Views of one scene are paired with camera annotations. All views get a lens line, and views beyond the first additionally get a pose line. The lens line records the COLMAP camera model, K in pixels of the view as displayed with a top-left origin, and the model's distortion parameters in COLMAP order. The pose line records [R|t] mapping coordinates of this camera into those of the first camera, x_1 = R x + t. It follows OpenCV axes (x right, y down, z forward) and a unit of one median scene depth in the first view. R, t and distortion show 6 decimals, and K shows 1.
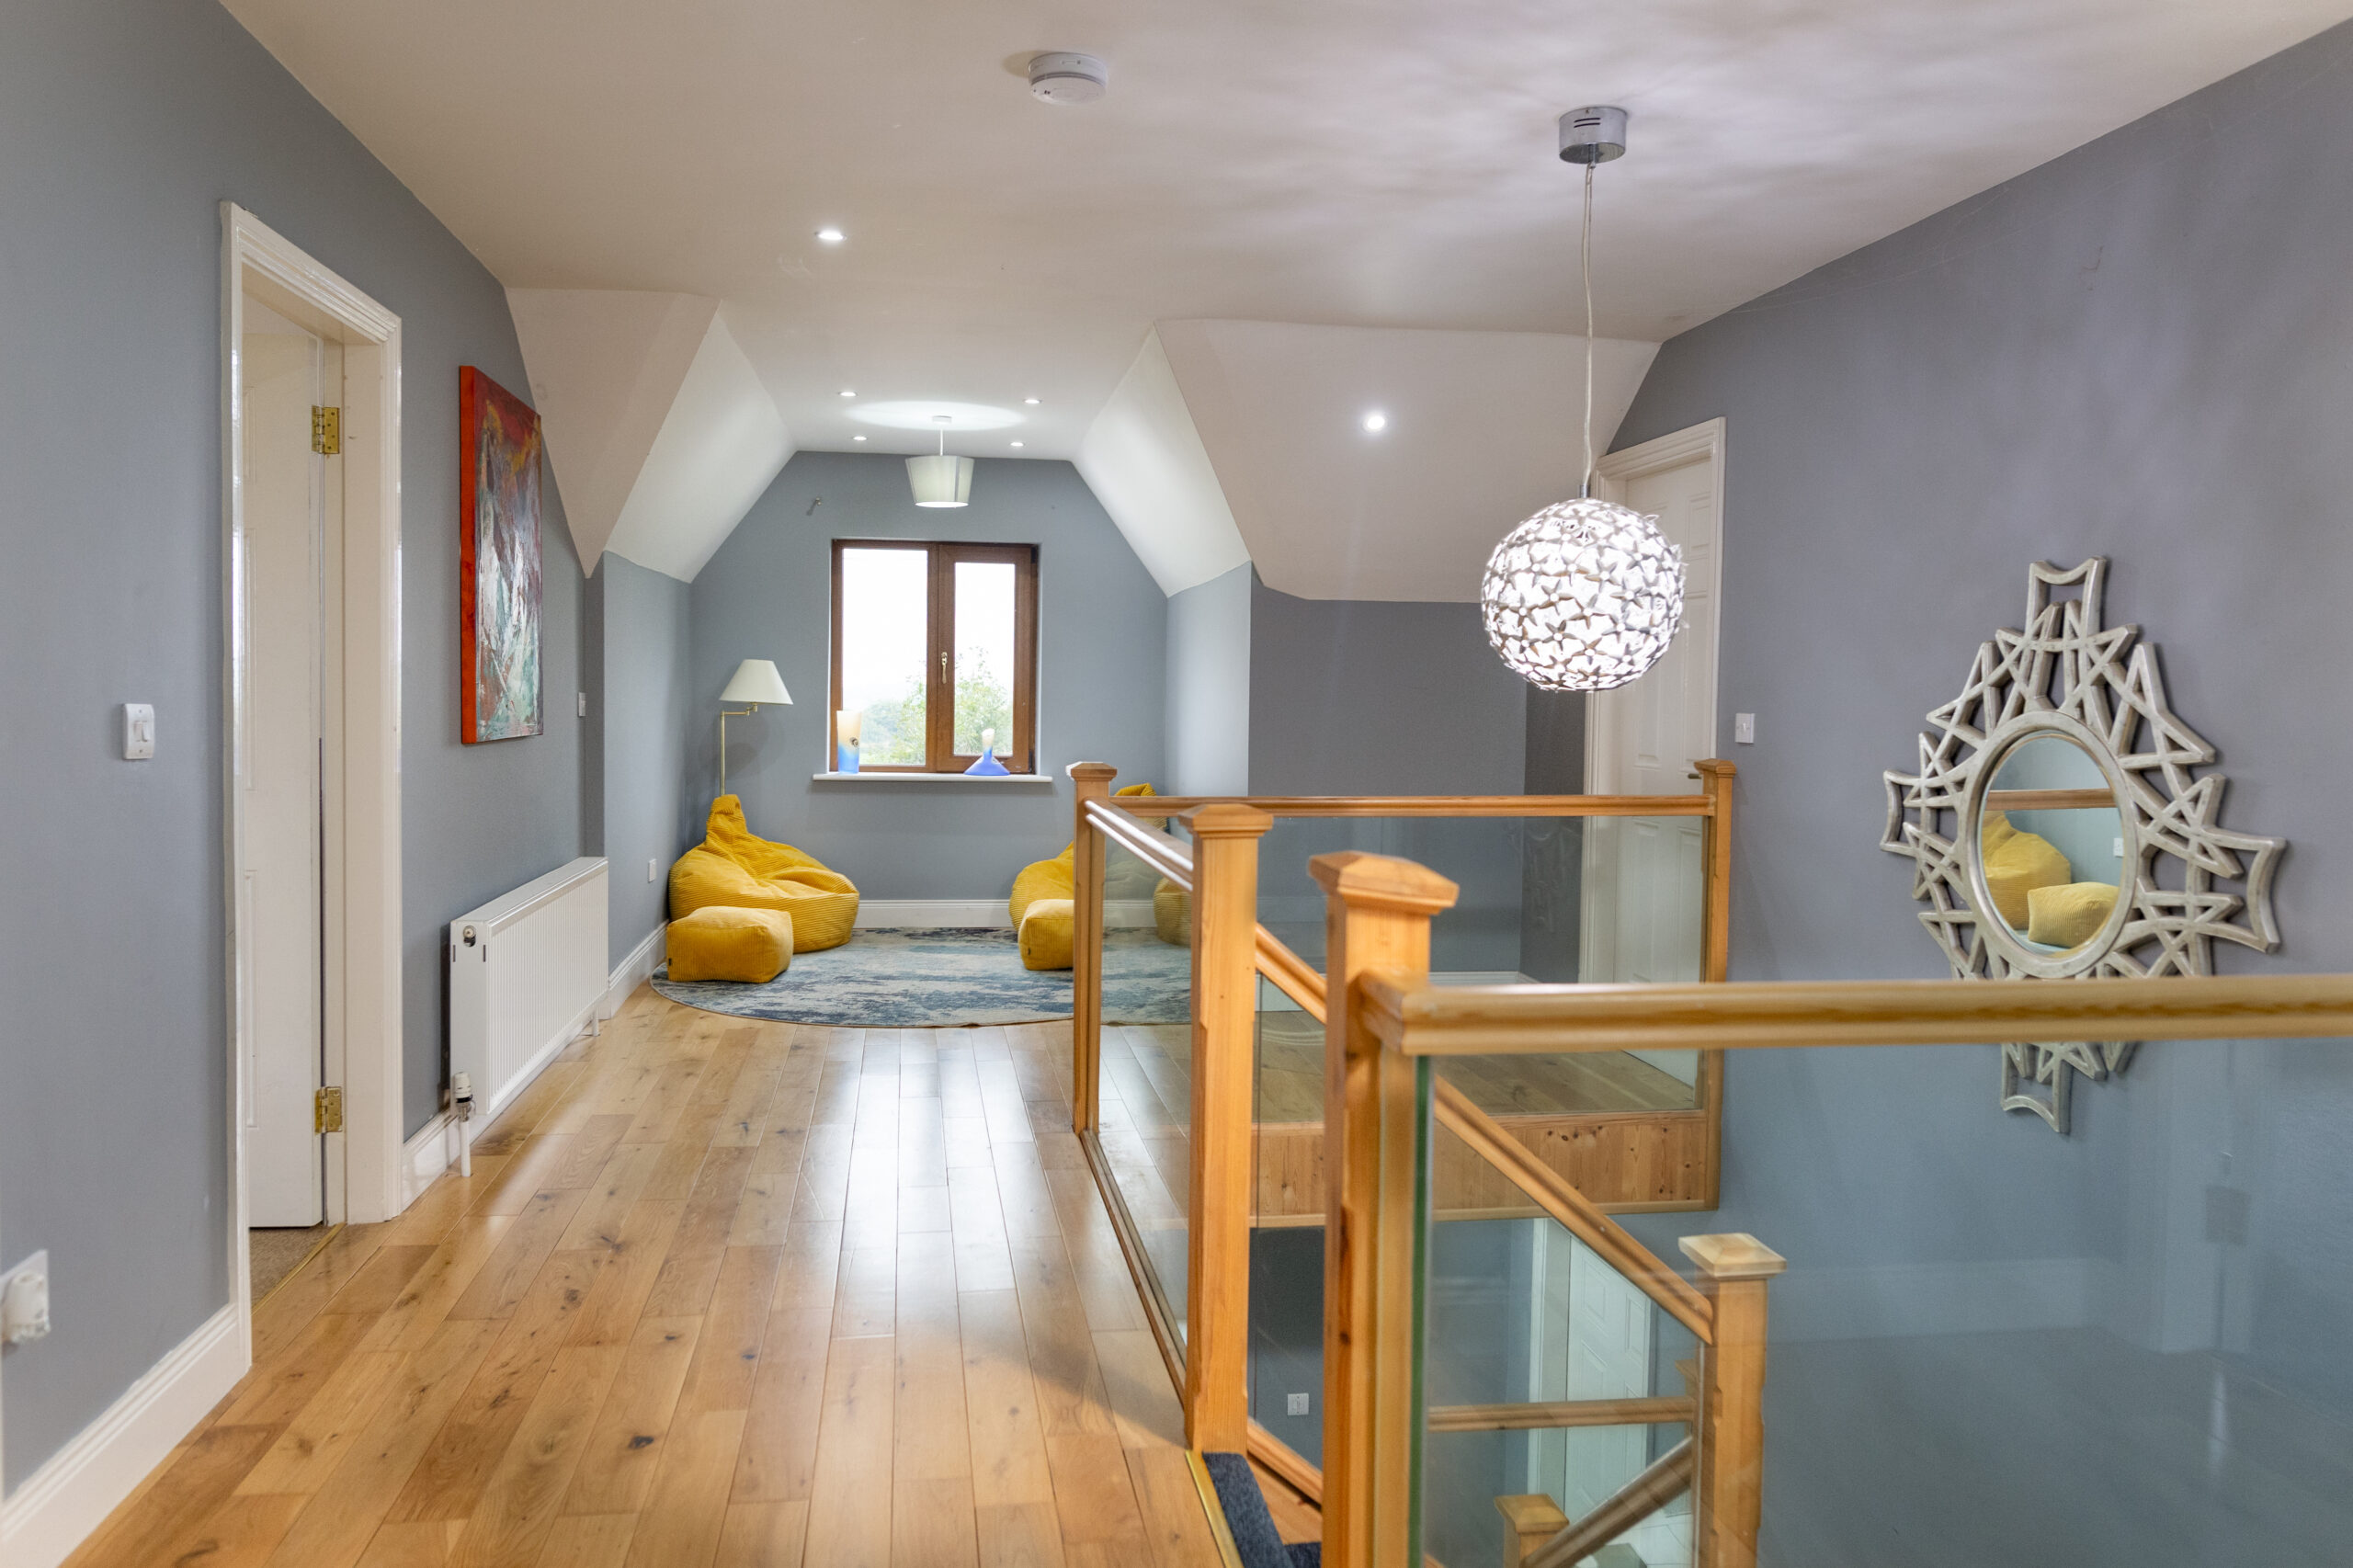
lens RADIAL K [[1611.9, 0, 1117.5], [0, 1611.9, 784.3], [0, 0, 1]] dist [-0.010930, 0.000630]
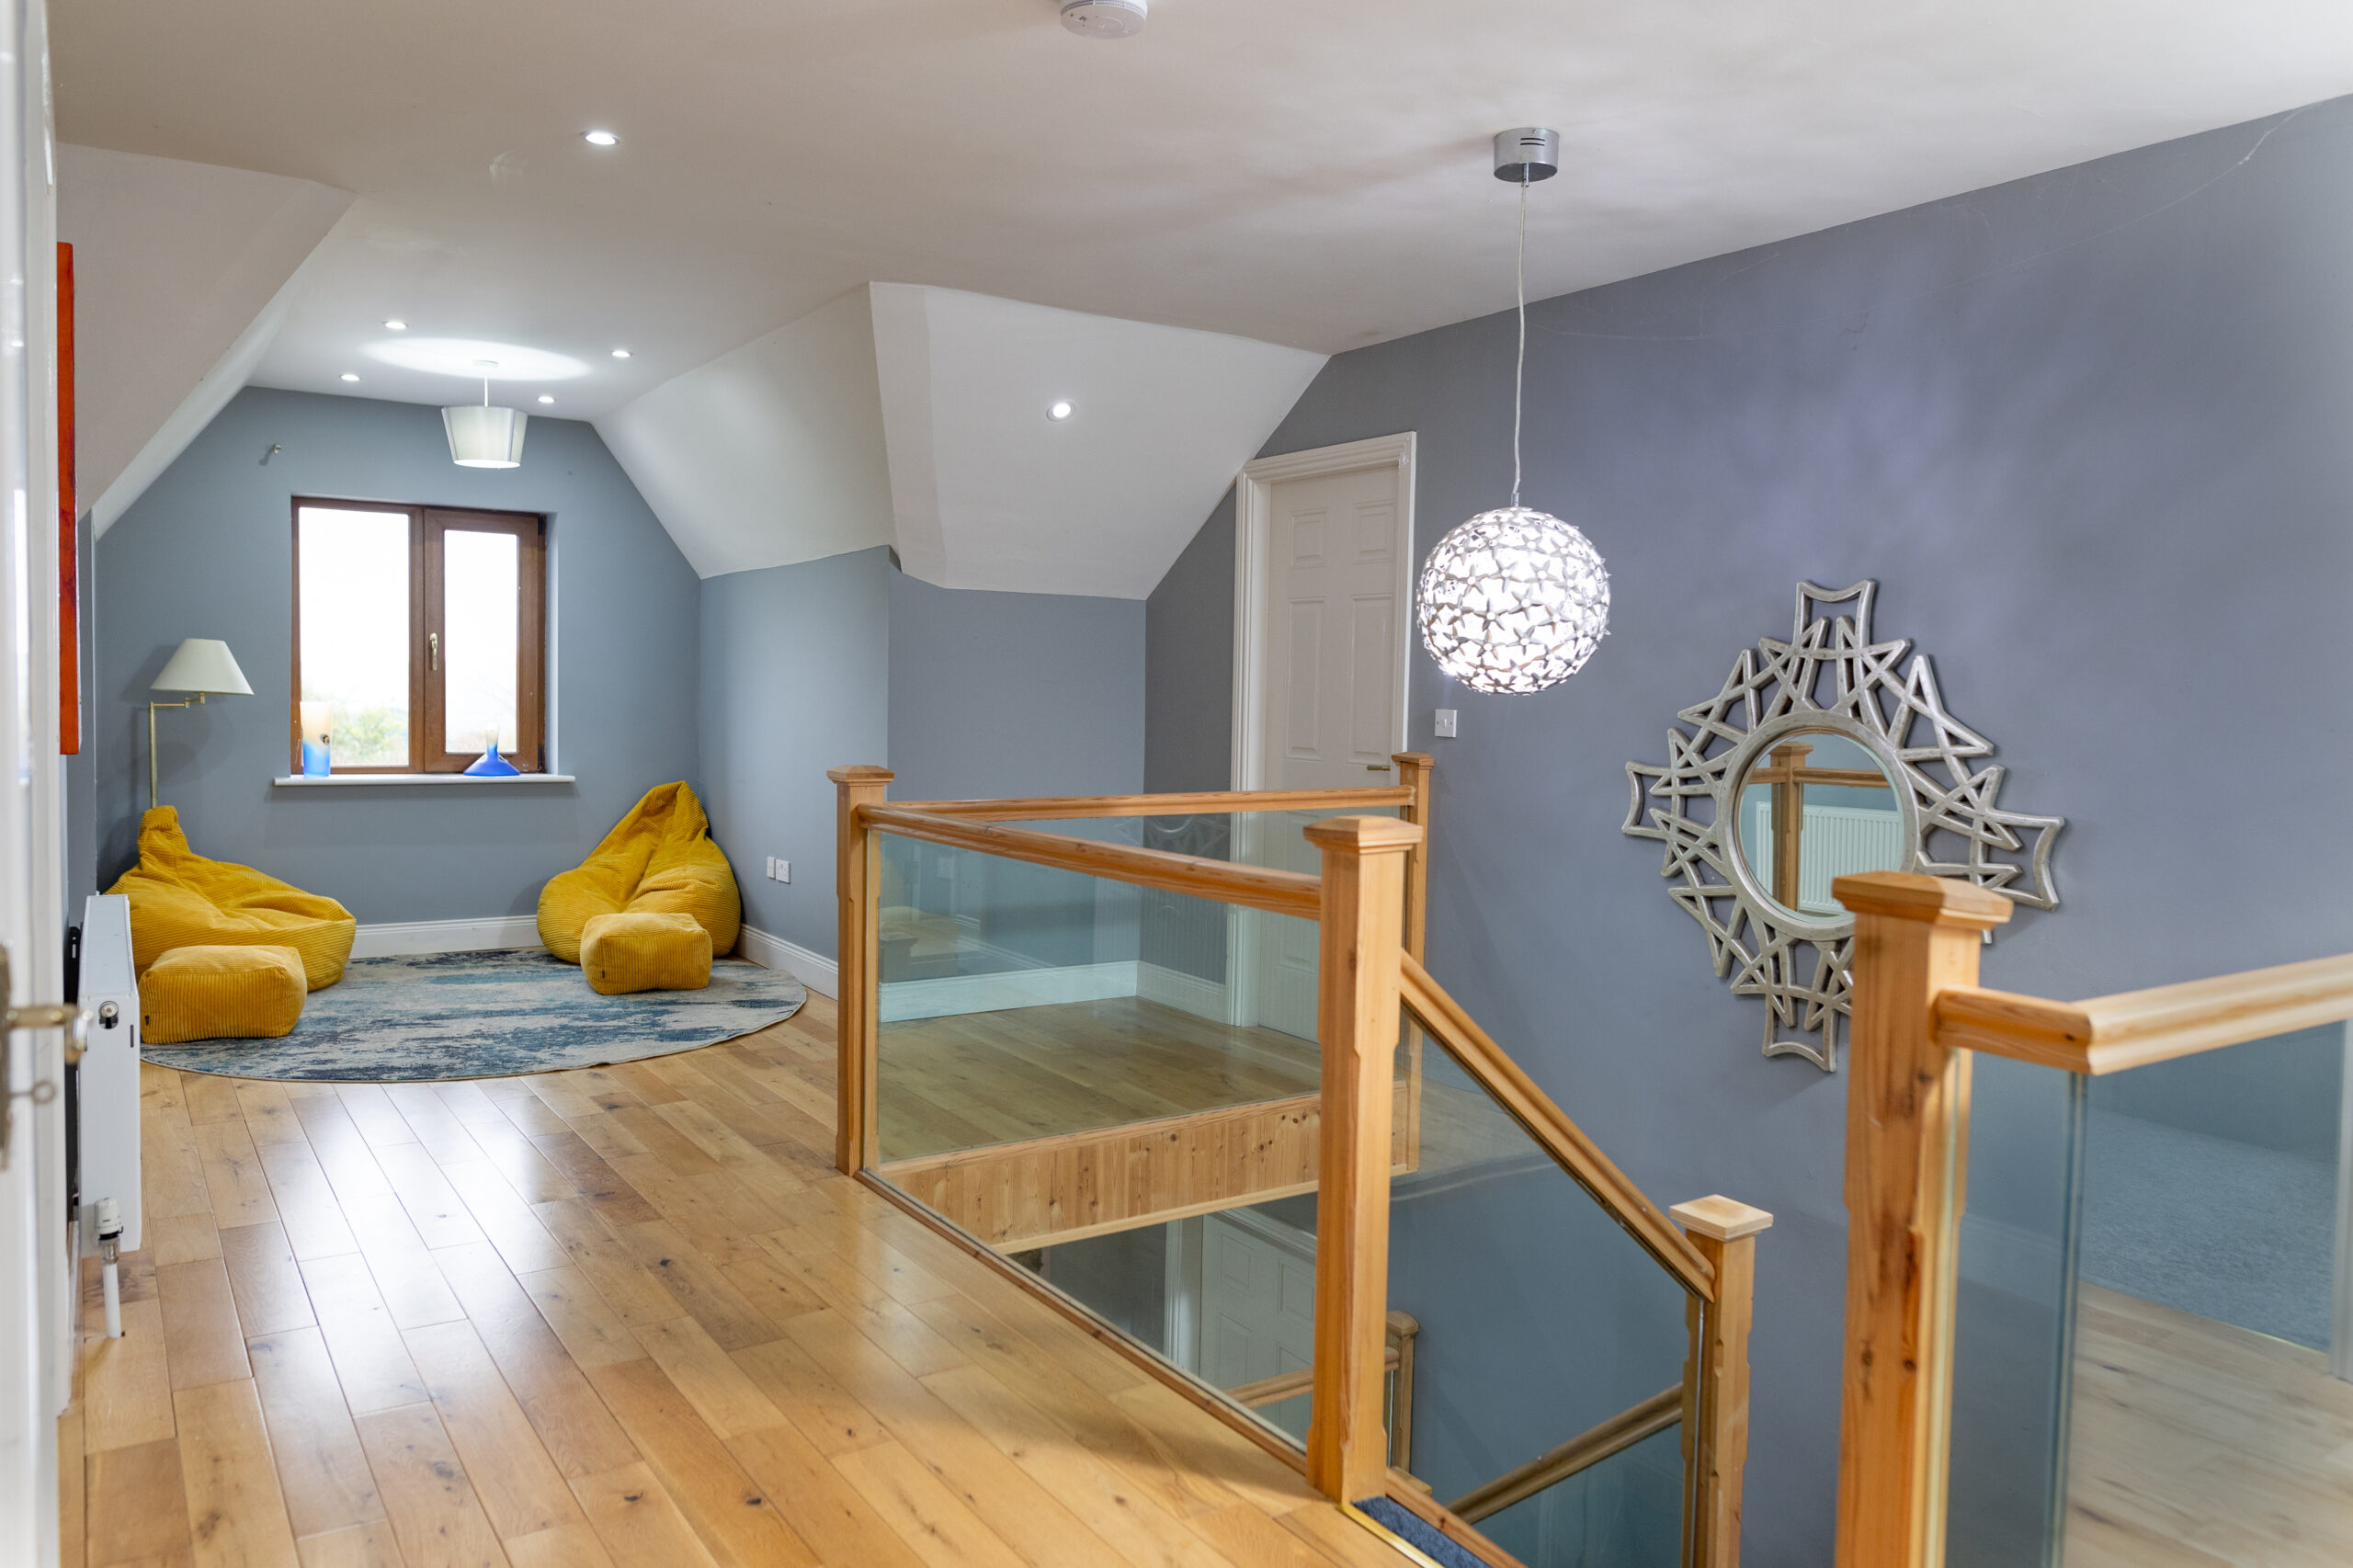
lens RADIAL K [[1611.9, 0, 1117.5], [0, 1611.9, 784.3], [0, 0, 1]] dist [-0.010930, 0.000630]
pose [[0.904048, -0.022901, 0.426818, -0.354852], [0.018347, 0.999722, 0.014781, -0.017815], [-0.427038, -0.005532, 0.904217, 0.157001]]
